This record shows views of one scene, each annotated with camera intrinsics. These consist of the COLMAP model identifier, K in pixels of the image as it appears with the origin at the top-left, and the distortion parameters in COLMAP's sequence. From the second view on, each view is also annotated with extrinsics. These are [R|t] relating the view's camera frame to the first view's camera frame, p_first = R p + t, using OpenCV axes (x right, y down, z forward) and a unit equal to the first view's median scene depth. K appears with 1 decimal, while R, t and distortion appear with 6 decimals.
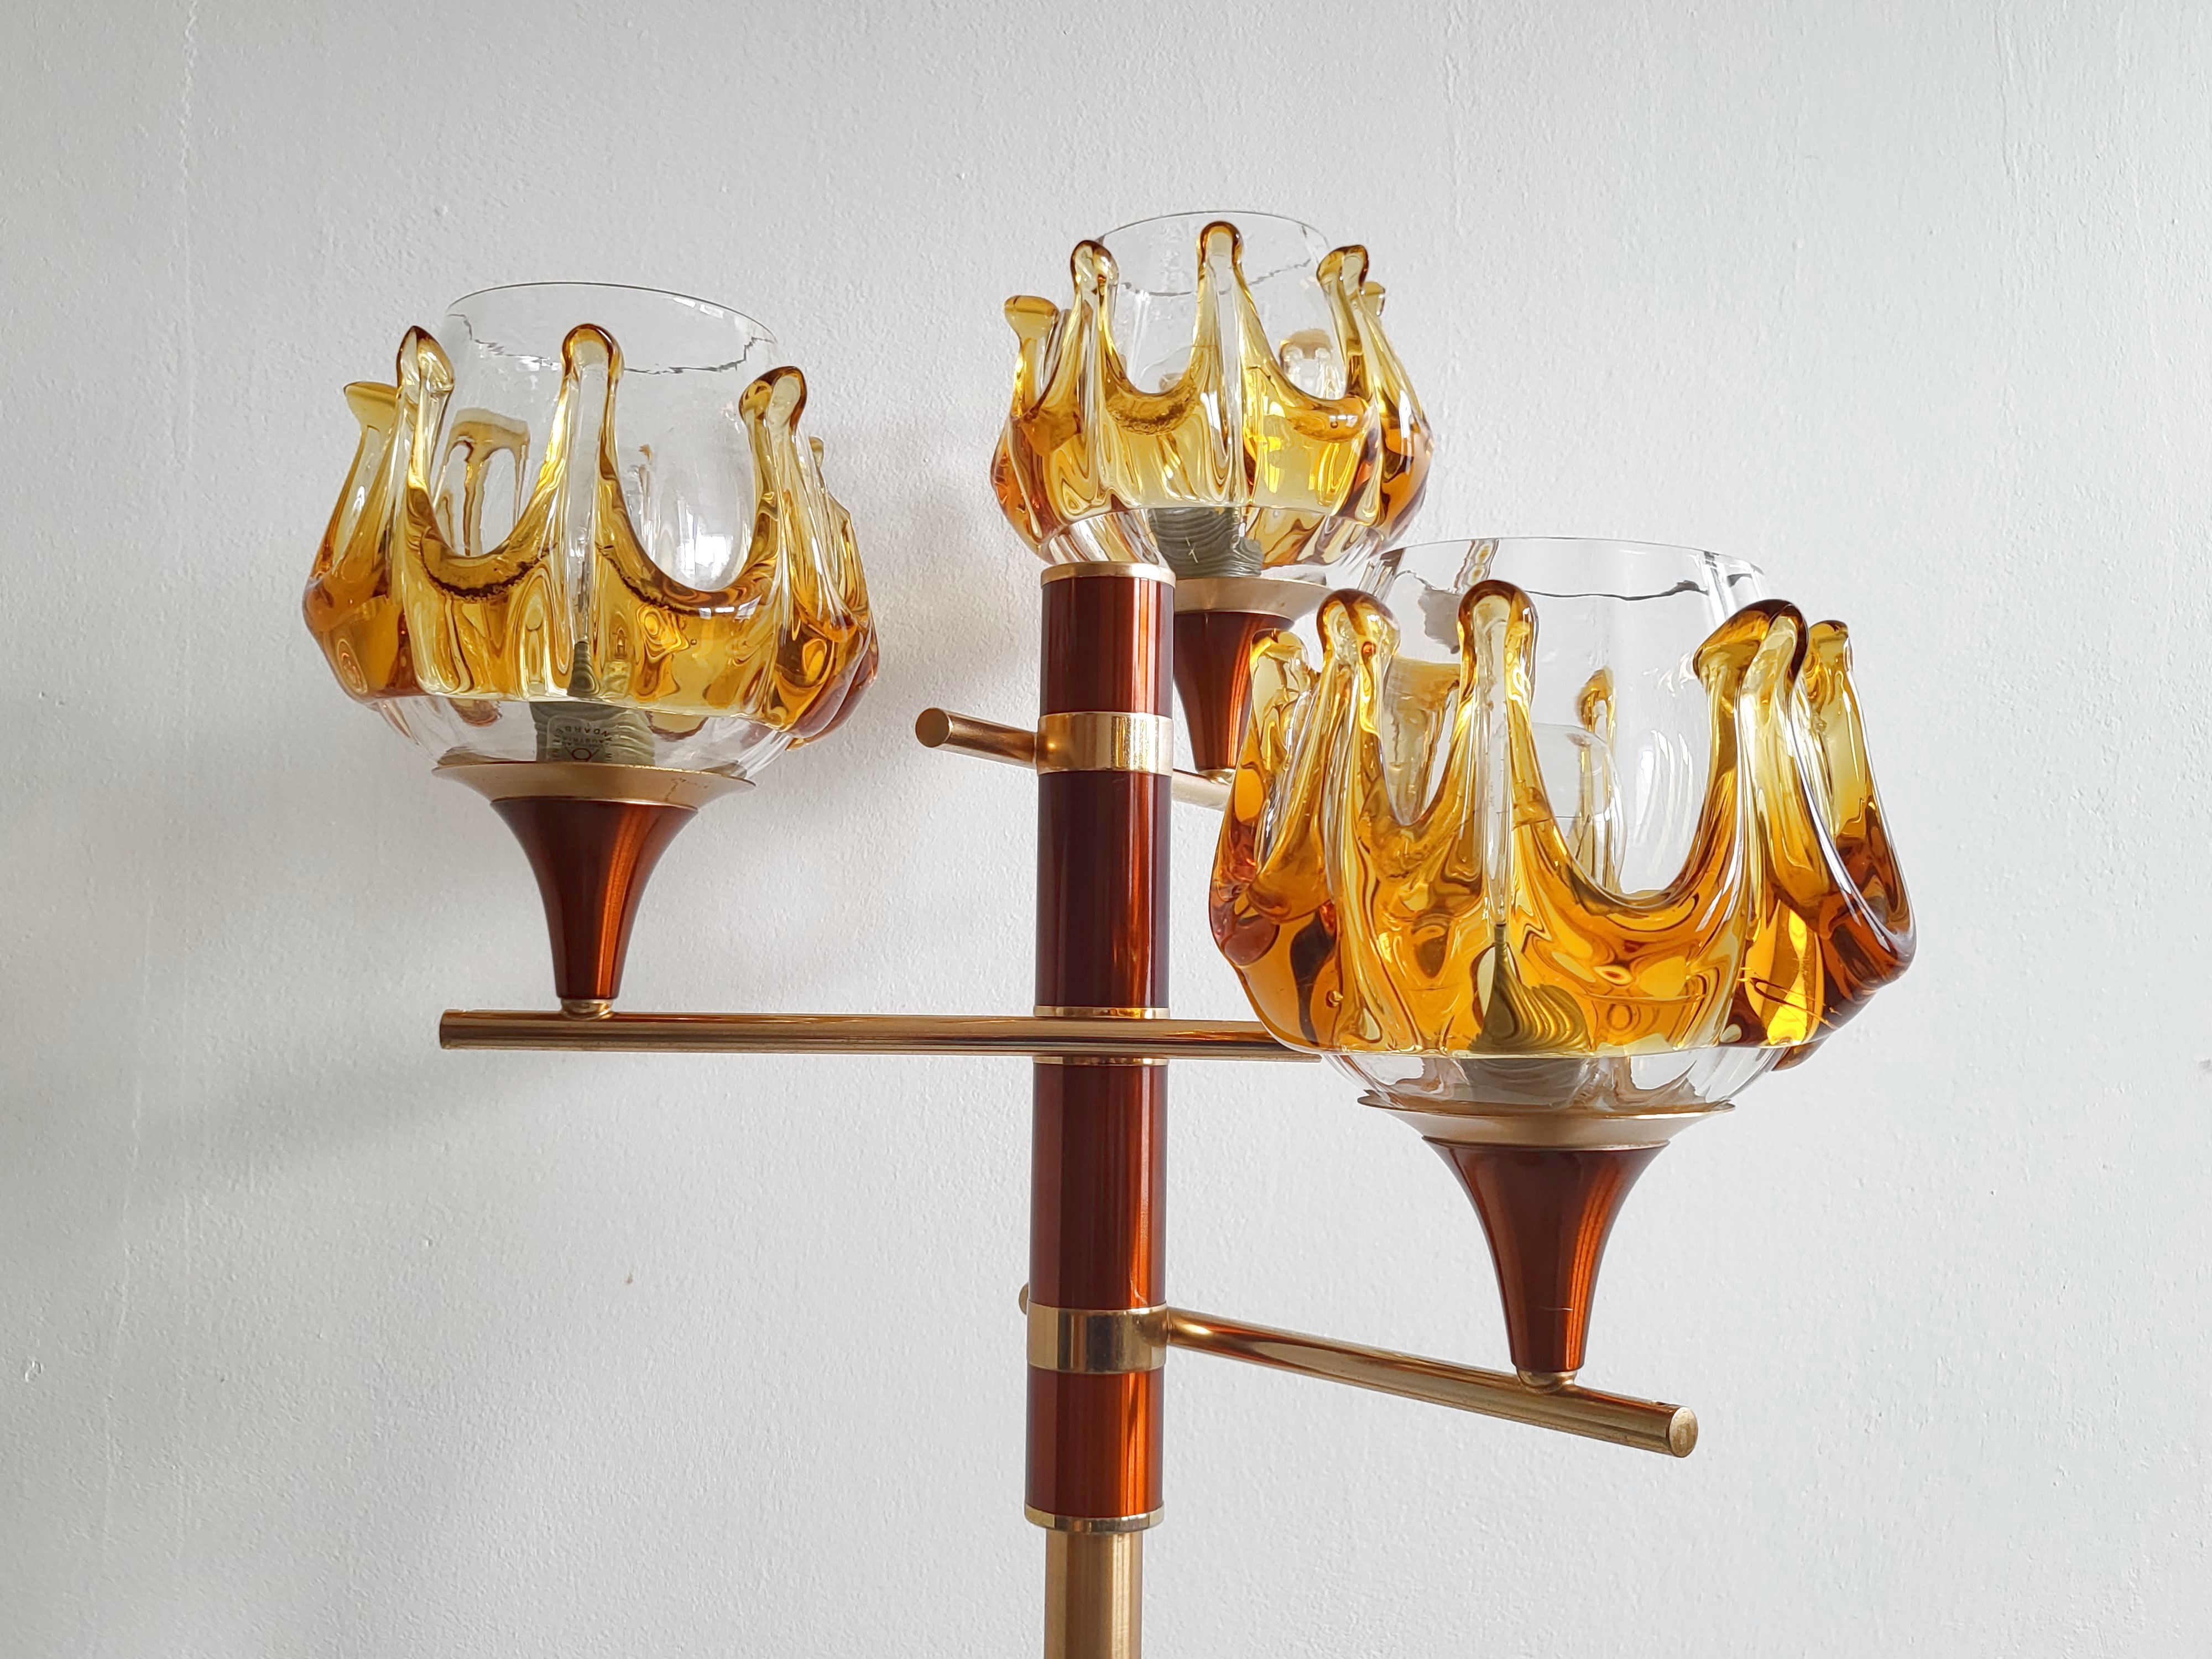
lens RADIAL K [[2127.5, 0, 1096.7], [0, 2127.5, 788.5], [0, 0, 1]] dist [0.010360, 0.023144]
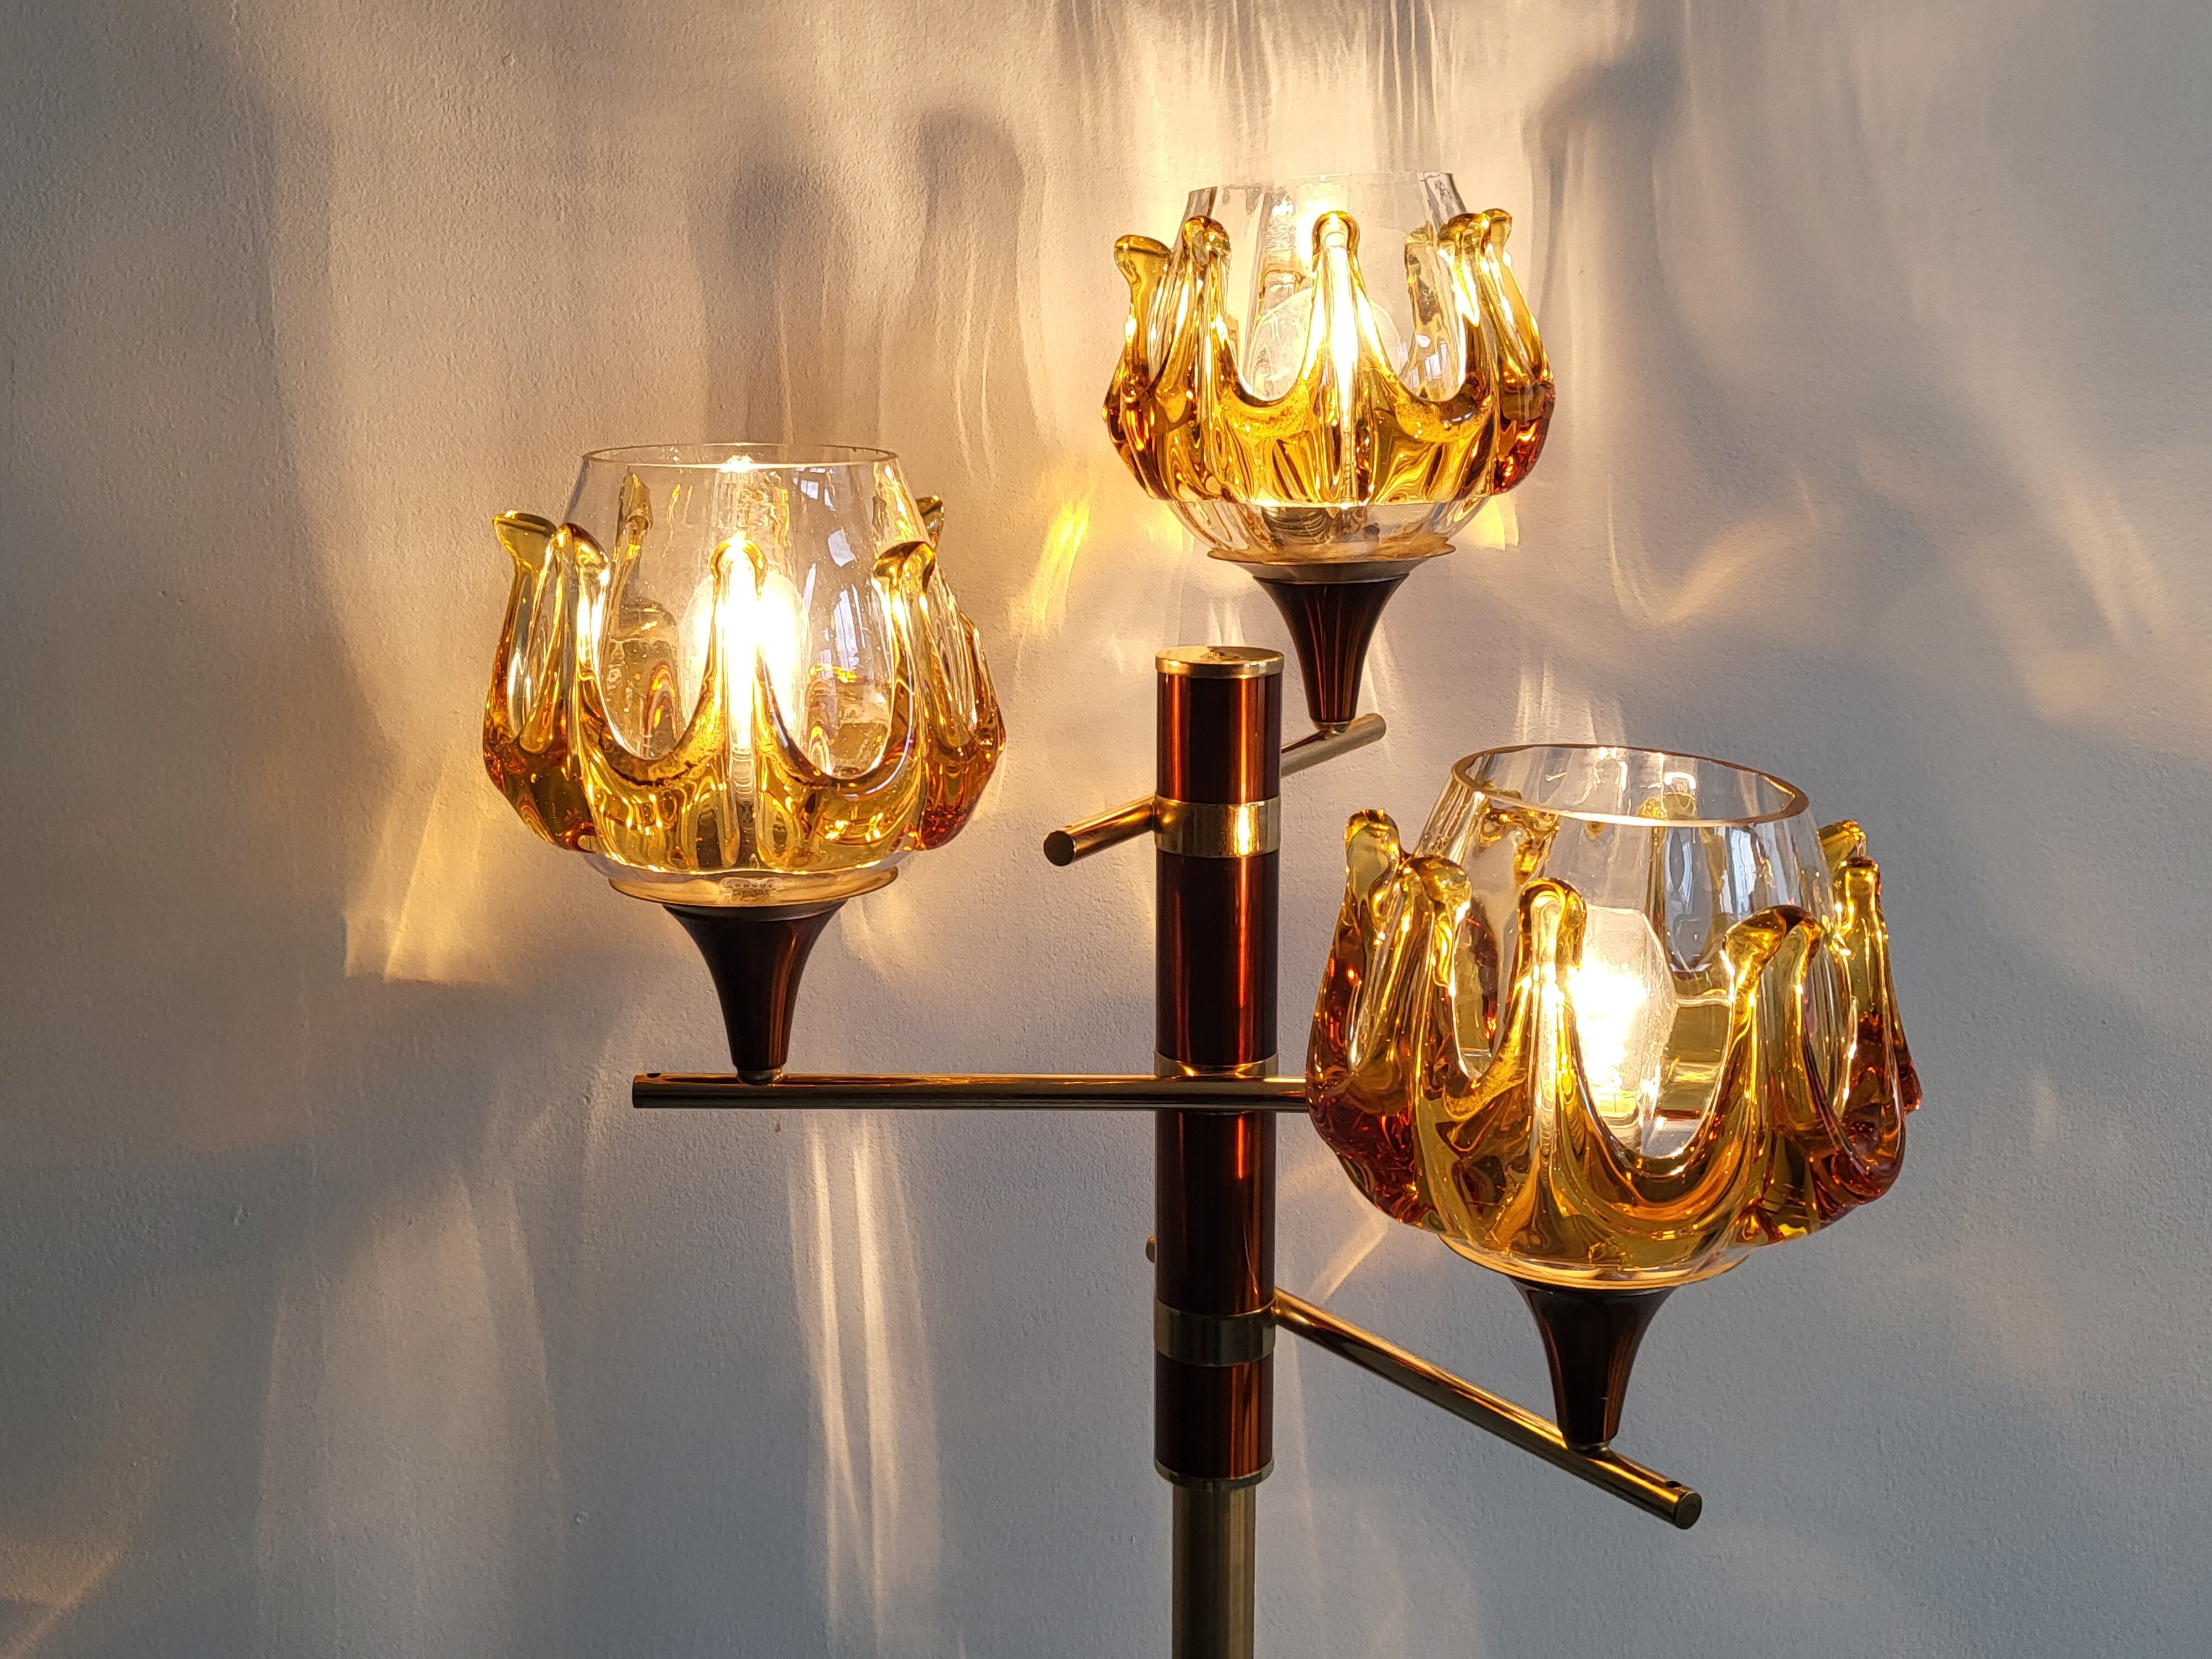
lens RADIAL K [[2624.4, 0, 1106.0], [0, 2624.4, 829.5], [0, 0, 1]] dist [0.006975, -0.014646]
pose [[0.998855, -0.005920, -0.047465, 0.010222], [0.019842, 0.954192, 0.298536, -0.425780], [0.043523, -0.299136, 0.953217, -0.273003]]
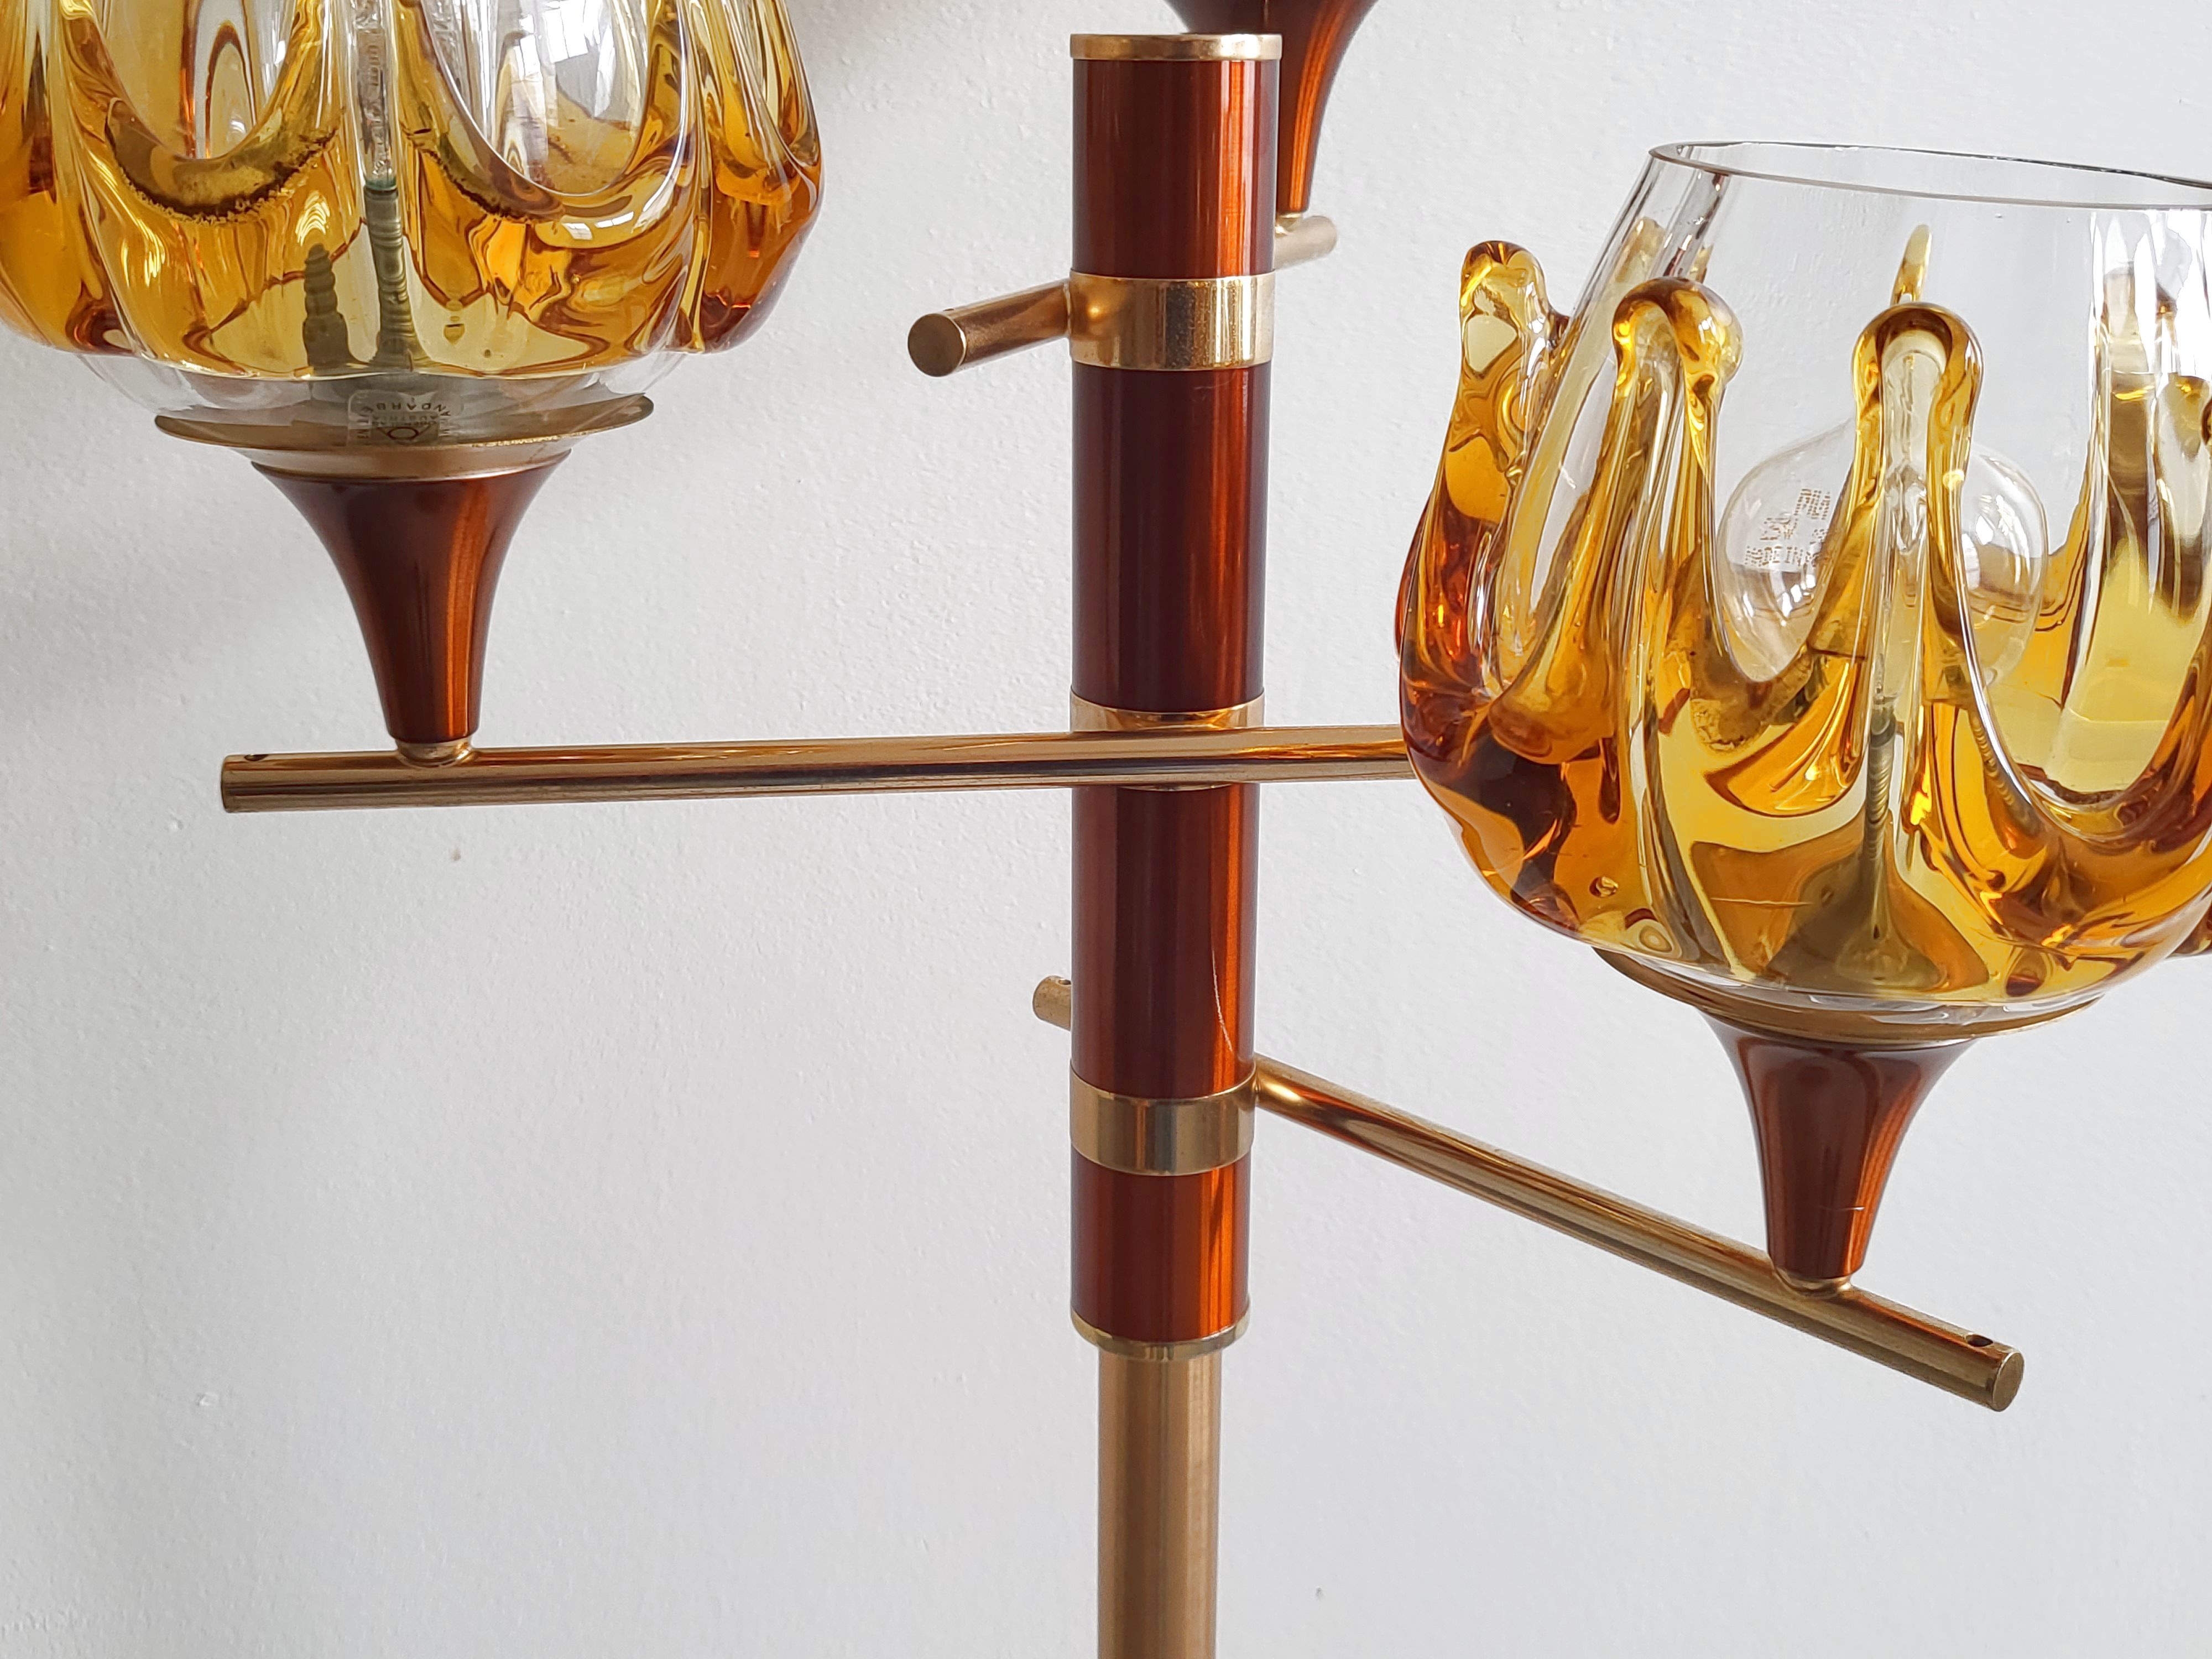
lens RADIAL K [[2624.4, 0, 1106.0], [0, 2624.4, 829.5], [0, 0, 1]] dist [0.006975, -0.014646]
pose [[0.996399, -0.036176, 0.076685, -0.088388], [0.003329, 0.920411, 0.390938, -0.199756], [-0.084724, -0.389275, 0.917217, 0.193128]]
